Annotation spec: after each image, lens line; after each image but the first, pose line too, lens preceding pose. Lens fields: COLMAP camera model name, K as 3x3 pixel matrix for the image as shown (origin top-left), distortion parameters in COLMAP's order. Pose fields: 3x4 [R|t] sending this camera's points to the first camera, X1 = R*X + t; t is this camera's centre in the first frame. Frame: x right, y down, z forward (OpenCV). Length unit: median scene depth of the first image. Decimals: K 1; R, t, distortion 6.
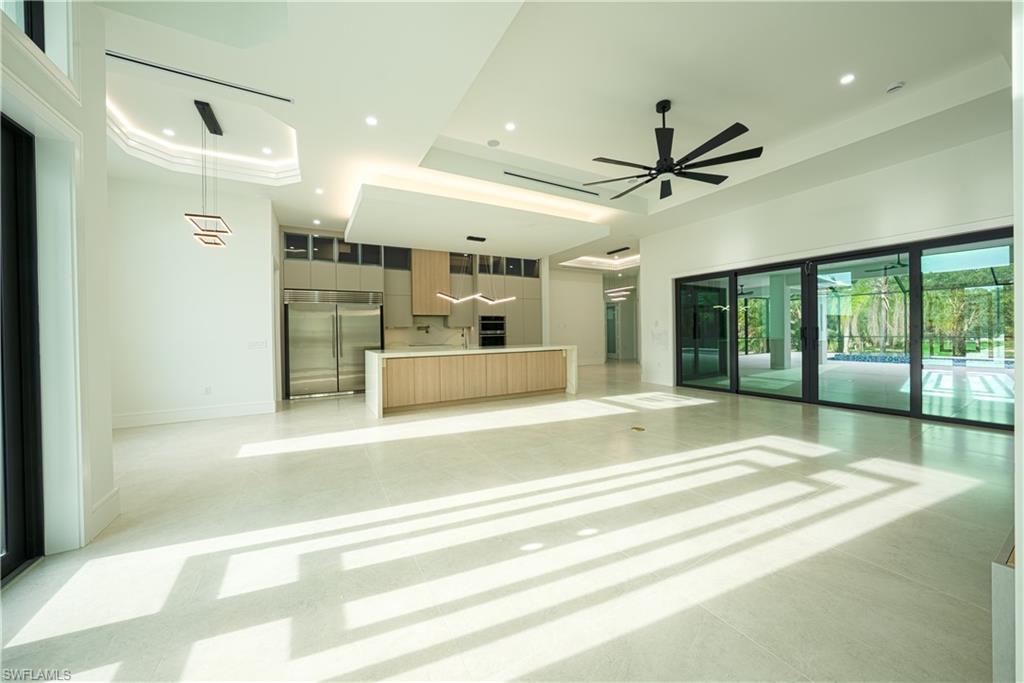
lens RADIAL K [[356.2, 0, 513.3], [0, 356.2, 343.2], [0, 0, 1]] dist [-0.017857, -0.000088]
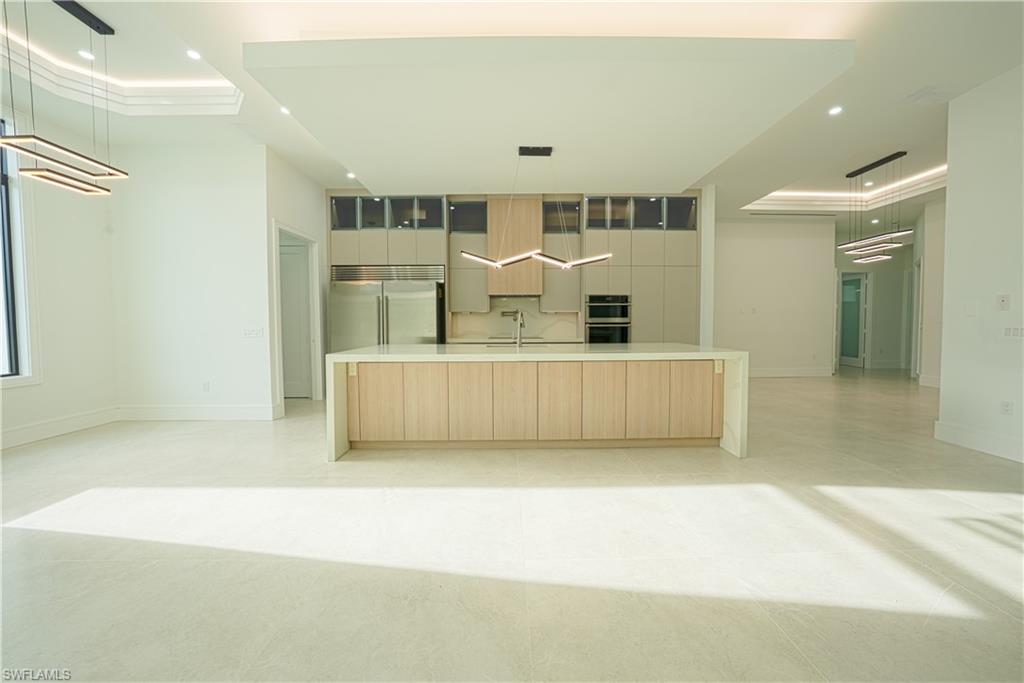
lens RADIAL K [[356.2, 0, 511.0], [0, 356.2, 339.3], [0, 0, 1]] dist [-0.017857, -0.000088]
pose [[0.877294, 0.035150, -0.478664, 0.097407], [-0.023926, 0.999278, 0.029530, -0.011605], [0.479356, -0.014454, 0.877501, 0.354664]]
